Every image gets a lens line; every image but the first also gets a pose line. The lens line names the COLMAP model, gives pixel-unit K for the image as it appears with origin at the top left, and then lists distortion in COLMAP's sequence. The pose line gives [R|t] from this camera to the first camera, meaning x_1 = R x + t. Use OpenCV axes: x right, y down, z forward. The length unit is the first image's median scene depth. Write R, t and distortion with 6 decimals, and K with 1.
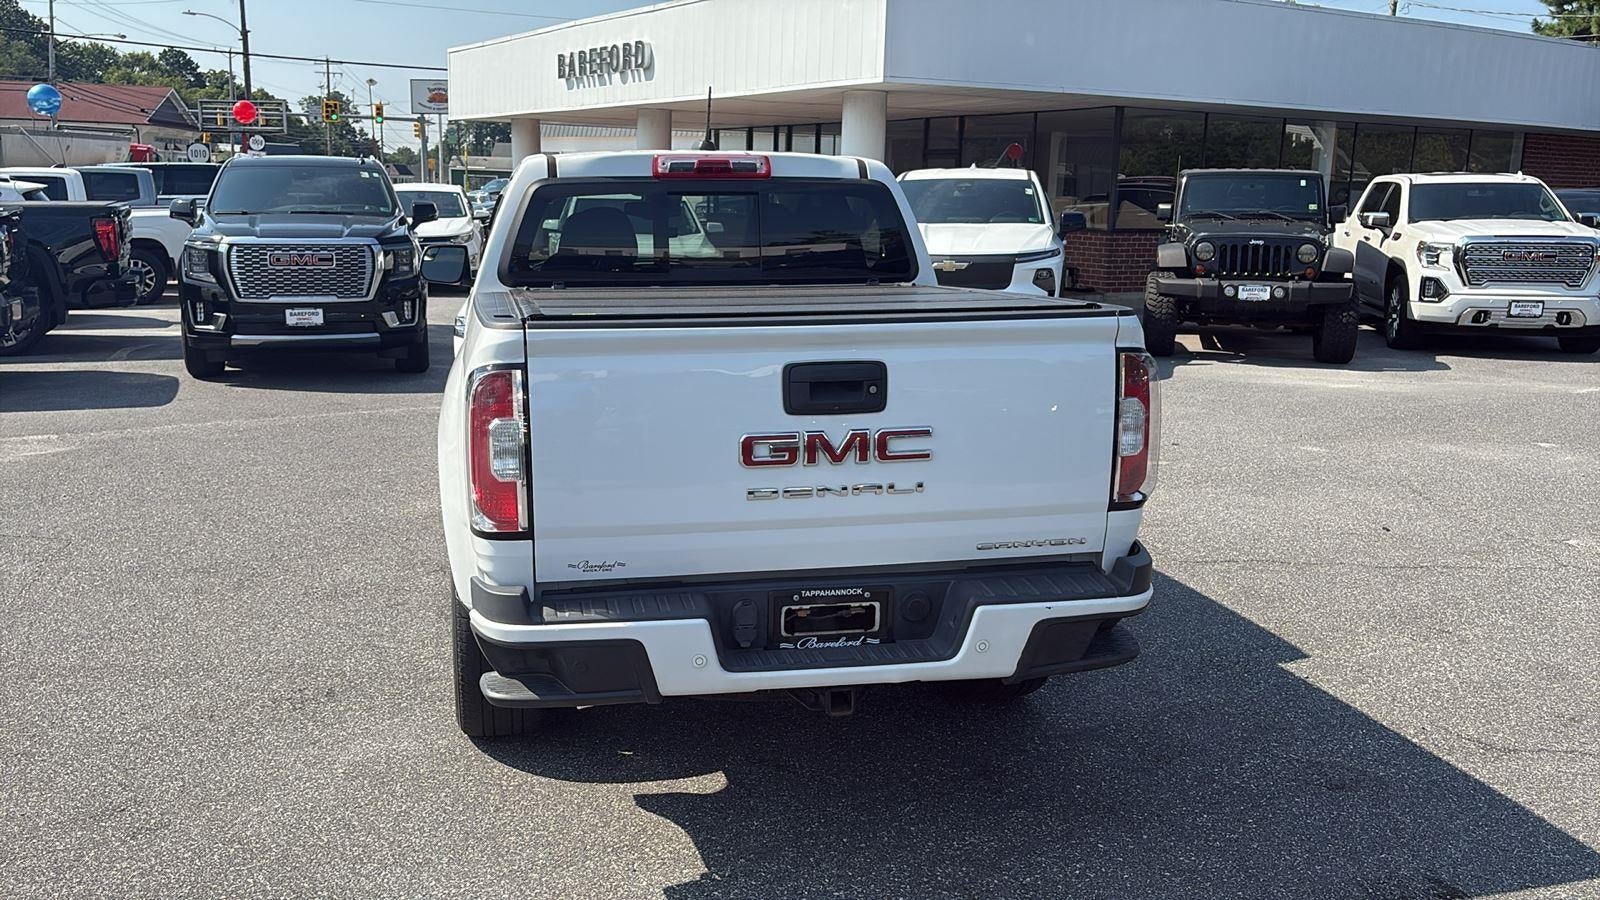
lens RADIAL K [[1392.6, 0, 756.2], [0, 1392.6, 456.4], [0, 0, 1]] dist [0.041625, -0.033136]
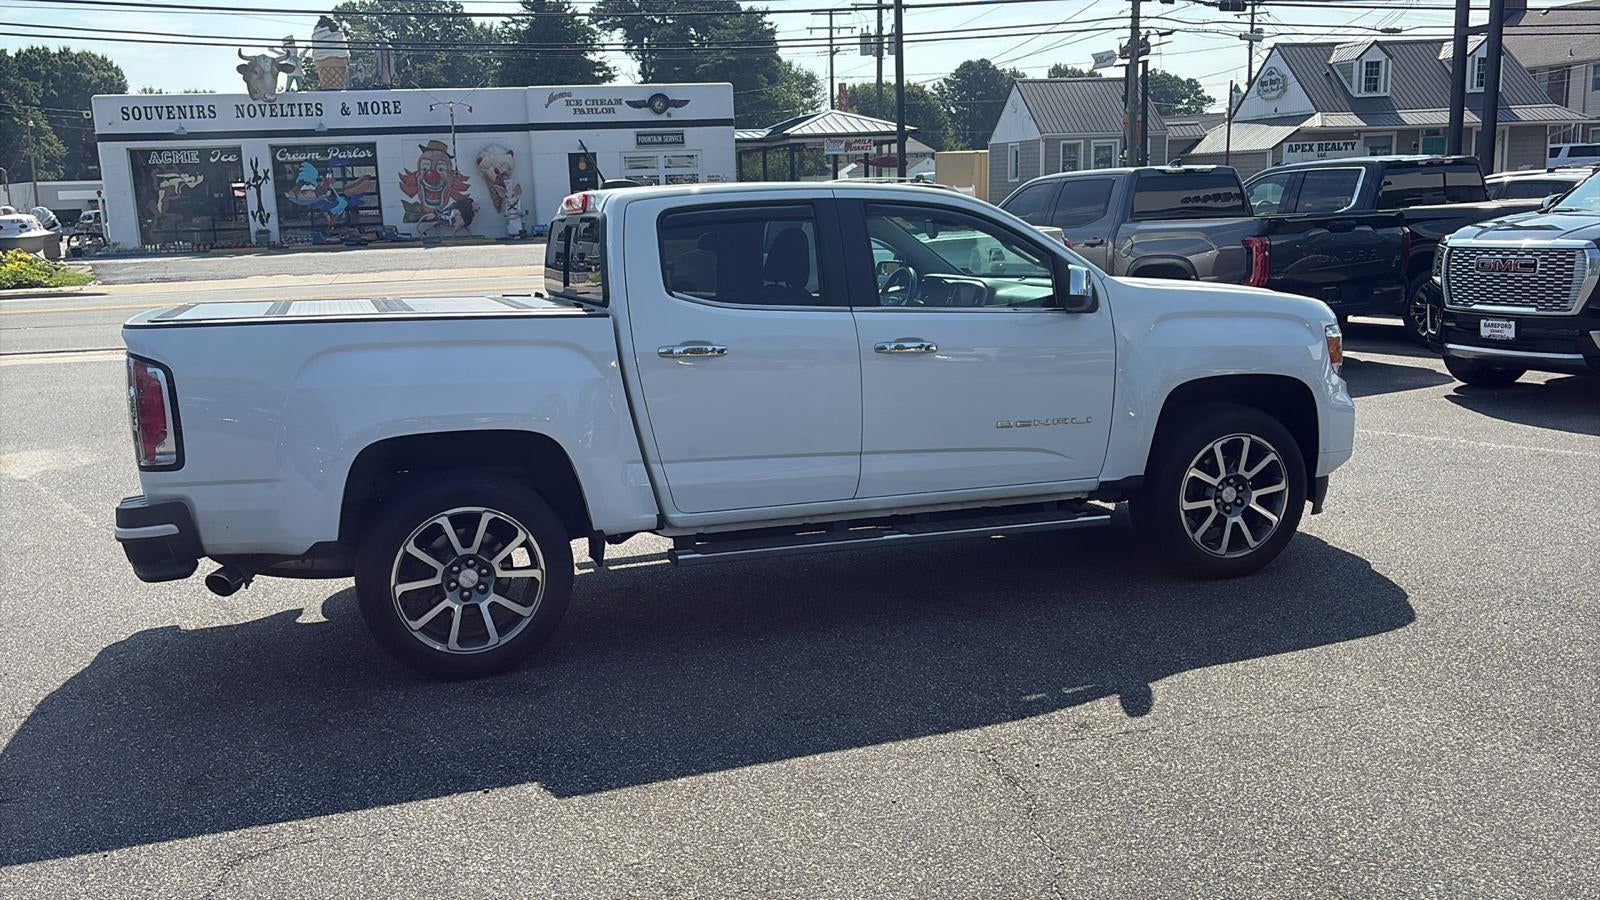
lens RADIAL K [[1392.6, 0, 772.0], [0, 1392.6, 437.8], [0, 0, 1]] dist [0.041625, -0.033136]
pose [[0.116342, 0.147781, -0.982153, 1.187078], [-0.146965, 0.980544, 0.130130, -0.185556], [0.982276, 0.129203, 0.135797, 1.000072]]
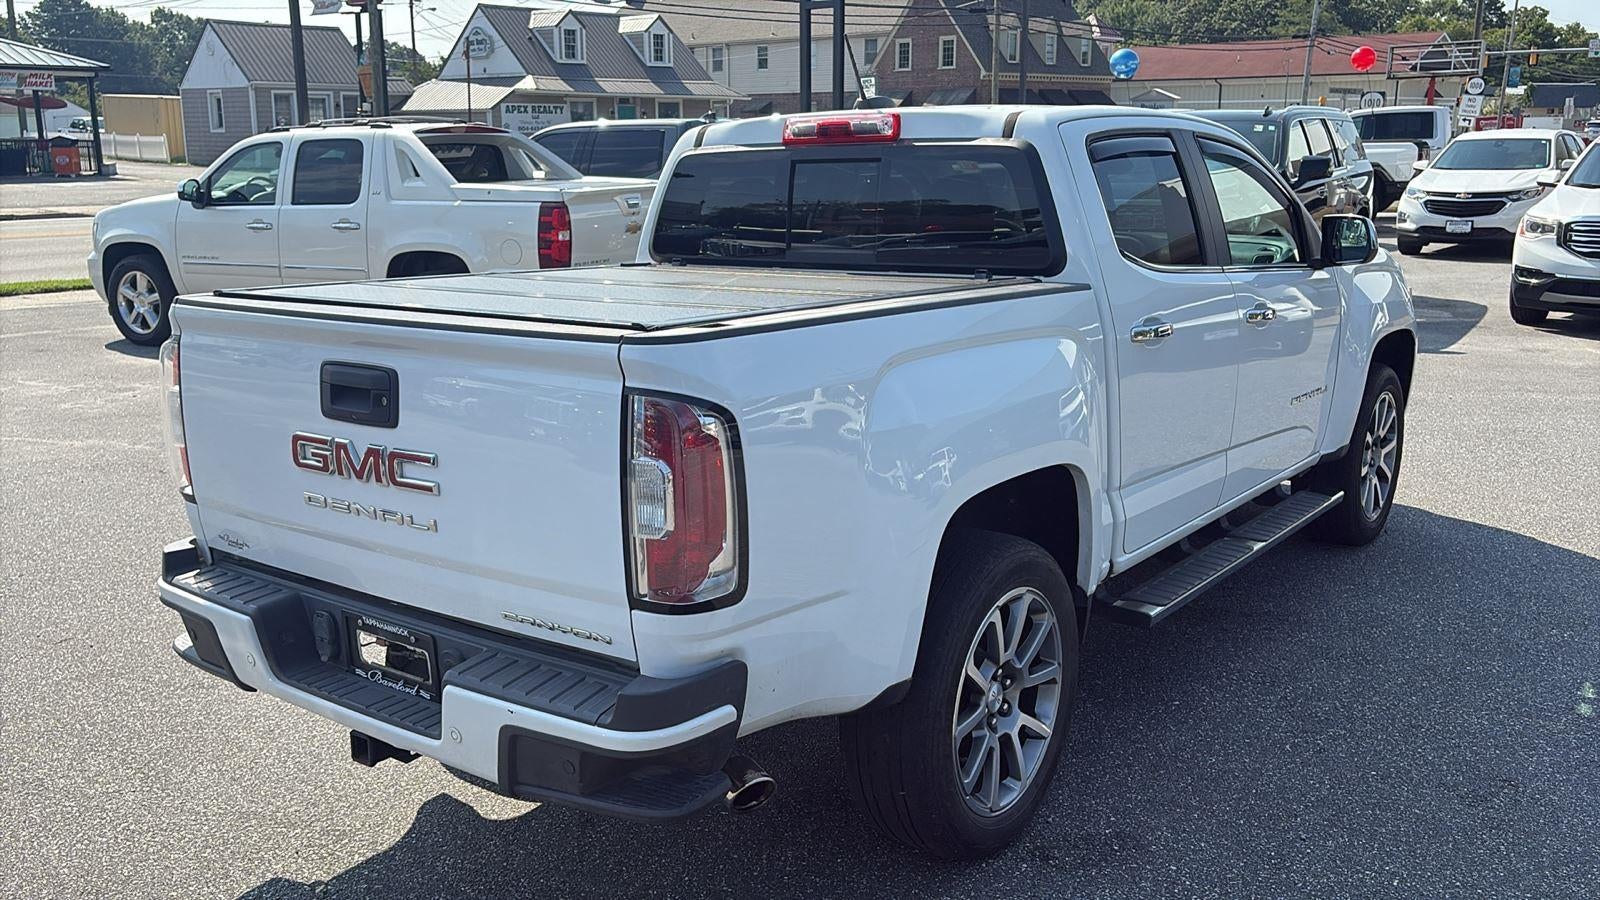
lens RADIAL K [[1392.6, 0, 755.7], [0, 1392.6, 437.0], [0, 0, 1]] dist [0.041625, -0.033136]
pose [[0.653411, 0.137248, -0.744457, 0.575799], [-0.121408, 0.989697, 0.075901, -0.078679], [0.747204, 0.040789, 0.663342, 0.397350]]
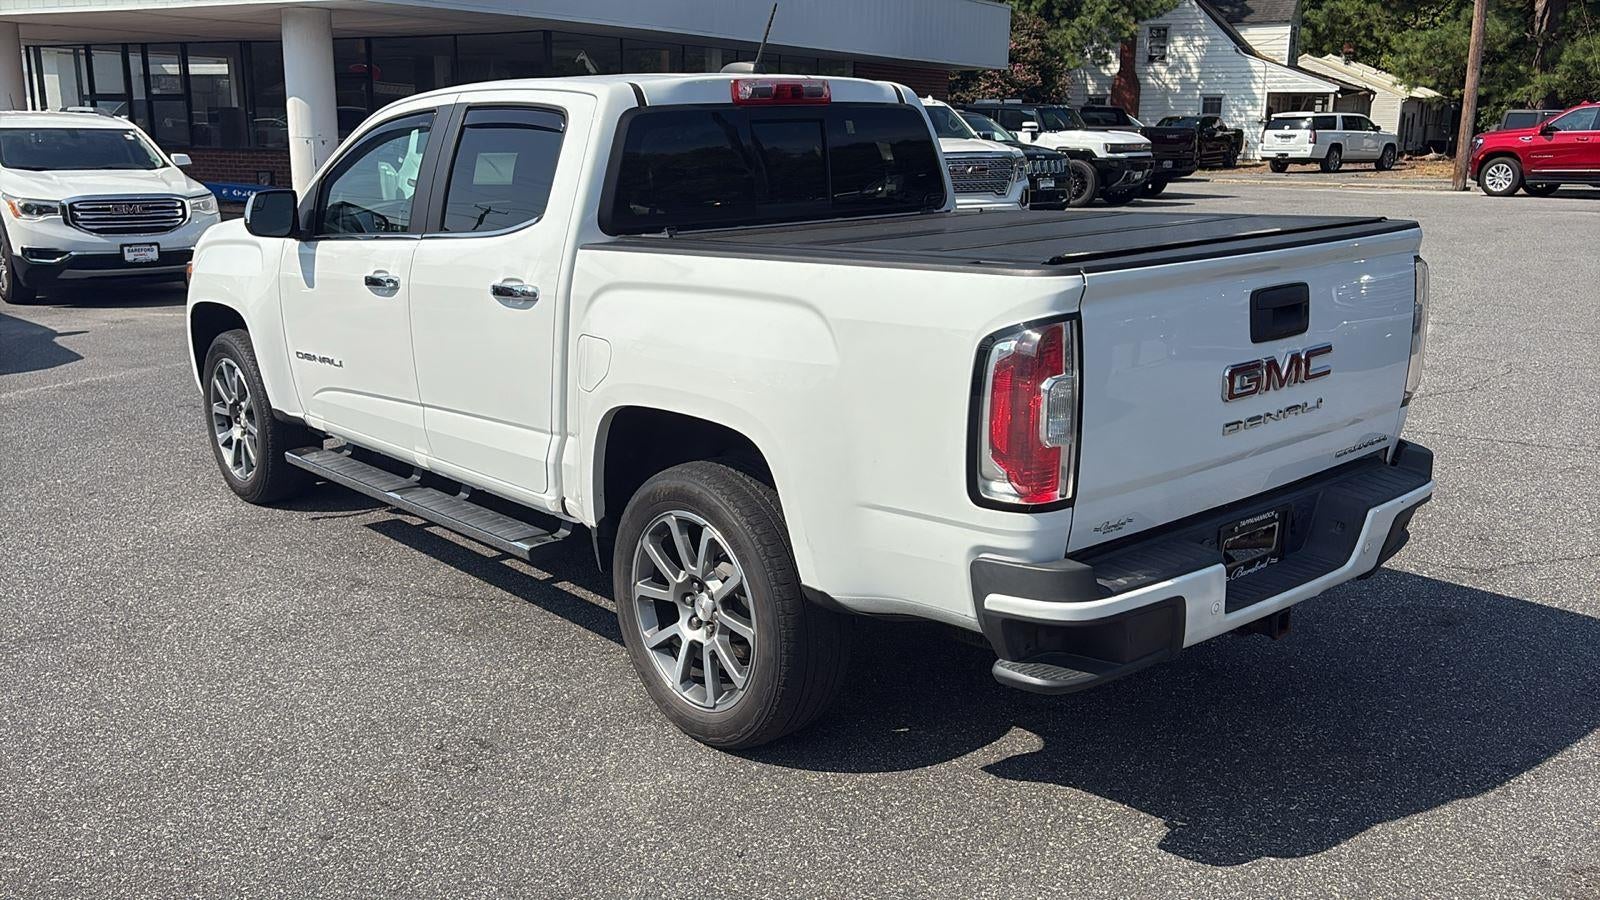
lens RADIAL K [[1392.6, 0, 750.9], [0, 1392.6, 440.7], [0, 0, 1]] dist [0.041625, -0.033136]
pose [[0.875197, -0.121474, 0.468268, -0.495467], [0.102572, 0.992549, 0.065769, -0.041532], [-0.472768, -0.009530, 0.881135, 0.194277]]
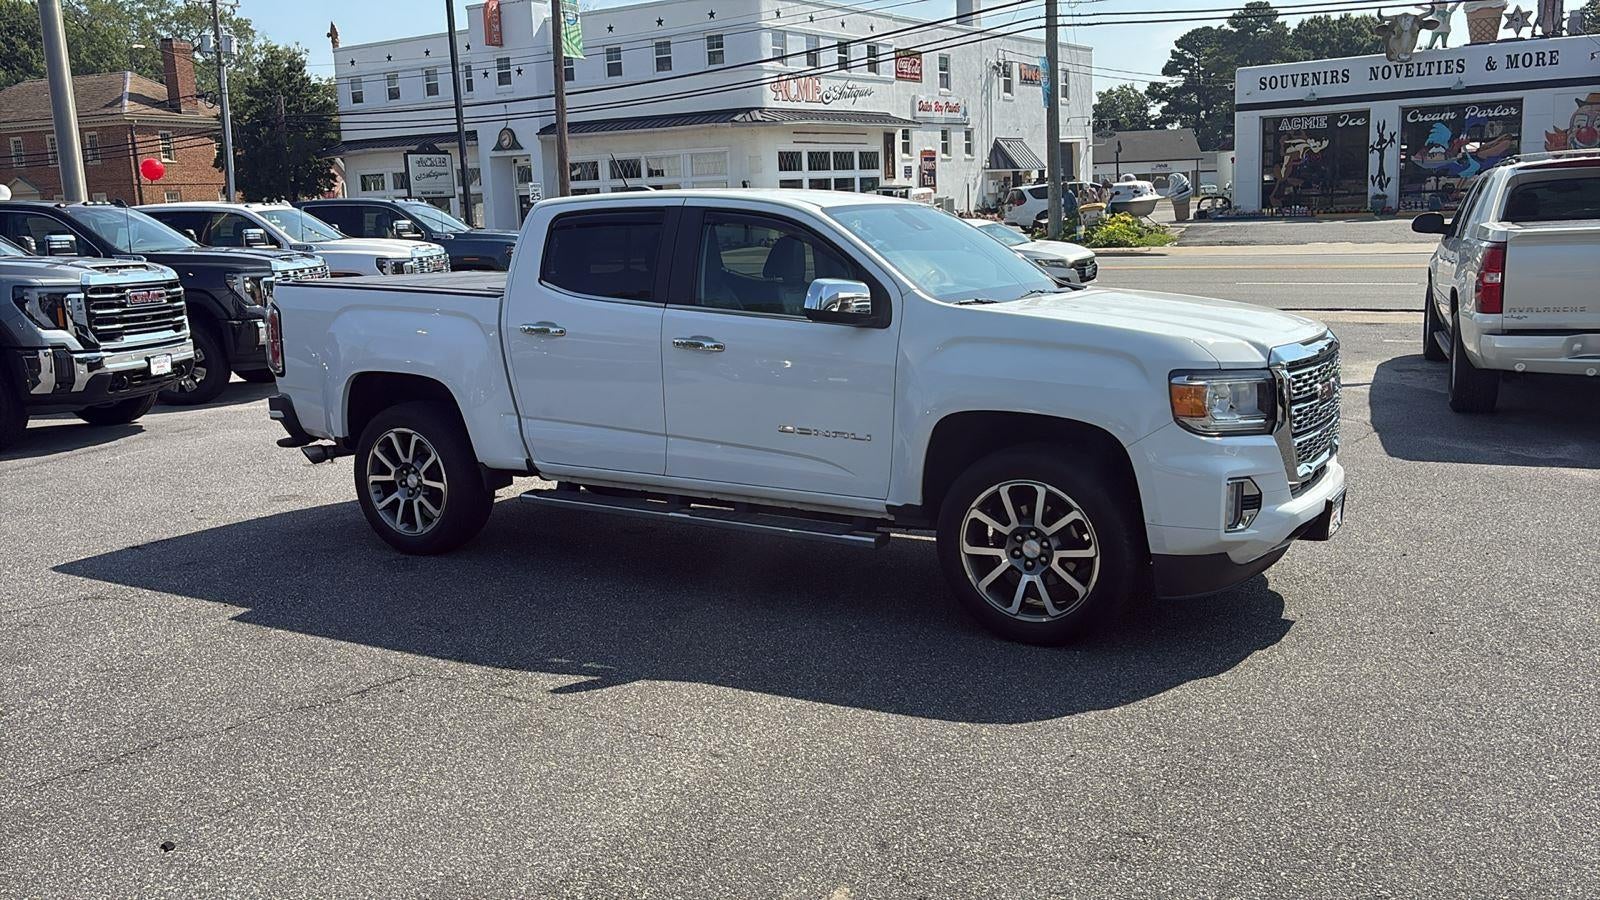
lens RADIAL K [[1392.6, 0, 752.8], [0, 1392.6, 408.6], [0, 0, 1]] dist [0.041625, -0.033136]
pose [[-0.685244, 0.113211, -0.719461, 0.940728], [-0.111910, 0.959747, 0.257608, -0.390750], [0.719665, 0.257039, -0.644991, 2.074563]]
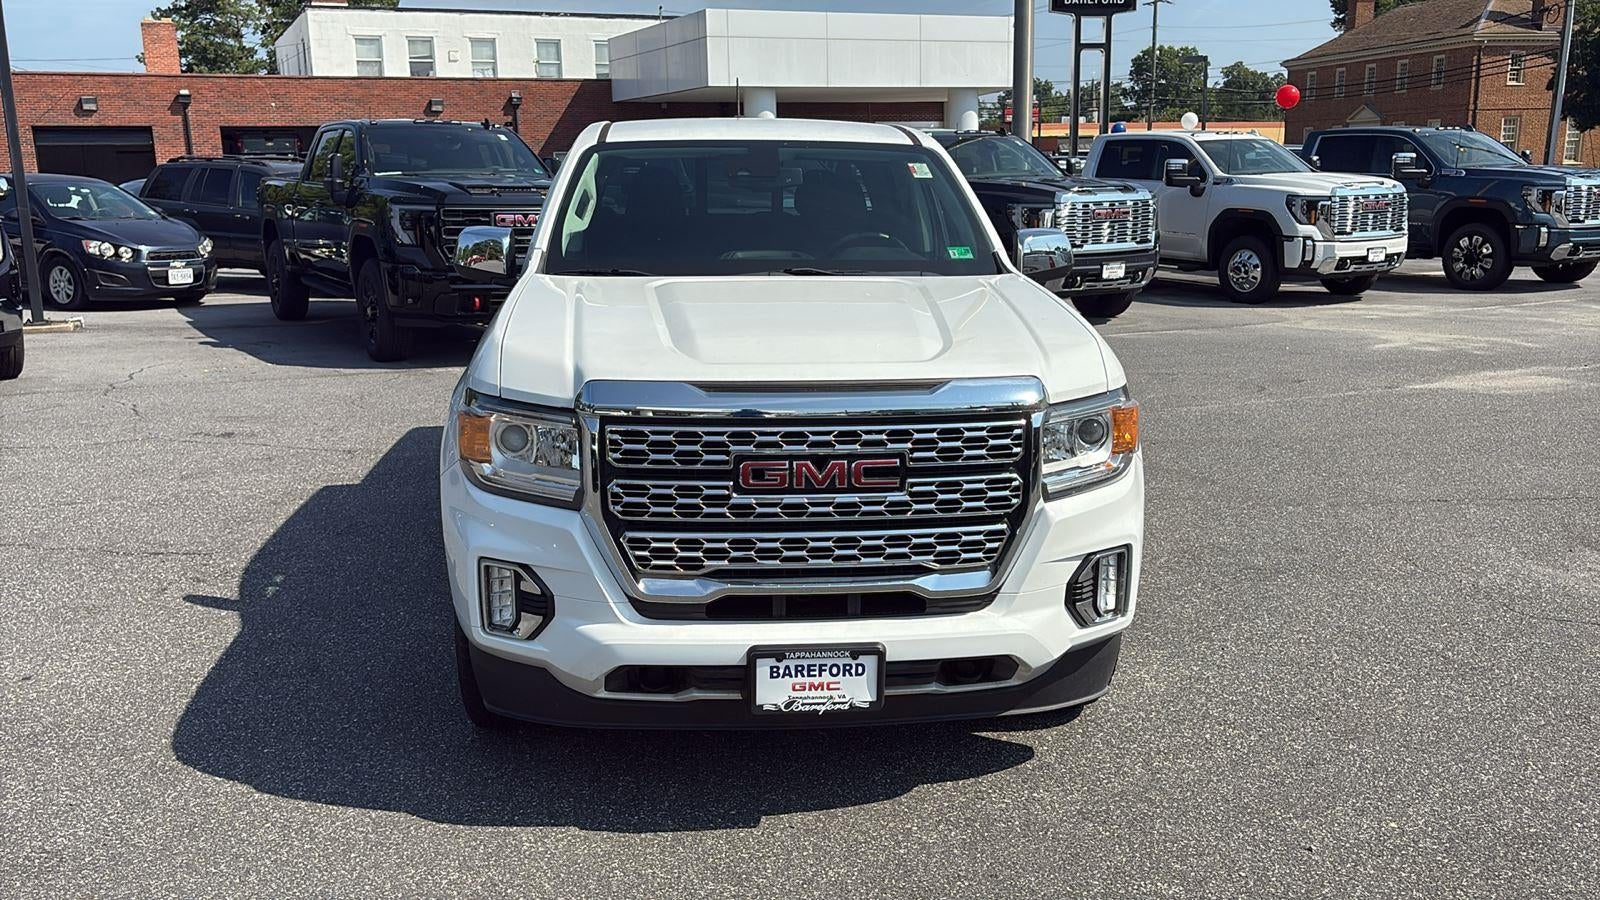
lens RADIAL K [[1392.6, 0, 797.6], [0, 1392.6, 450.0], [0, 0, 1]] dist [0.041625, -0.033136]
pose [[-0.994396, -0.025020, 0.102712, -0.227474], [0.015920, 0.925068, 0.379469, -0.427357], [-0.104510, 0.378977, -0.919486, 2.276764]]
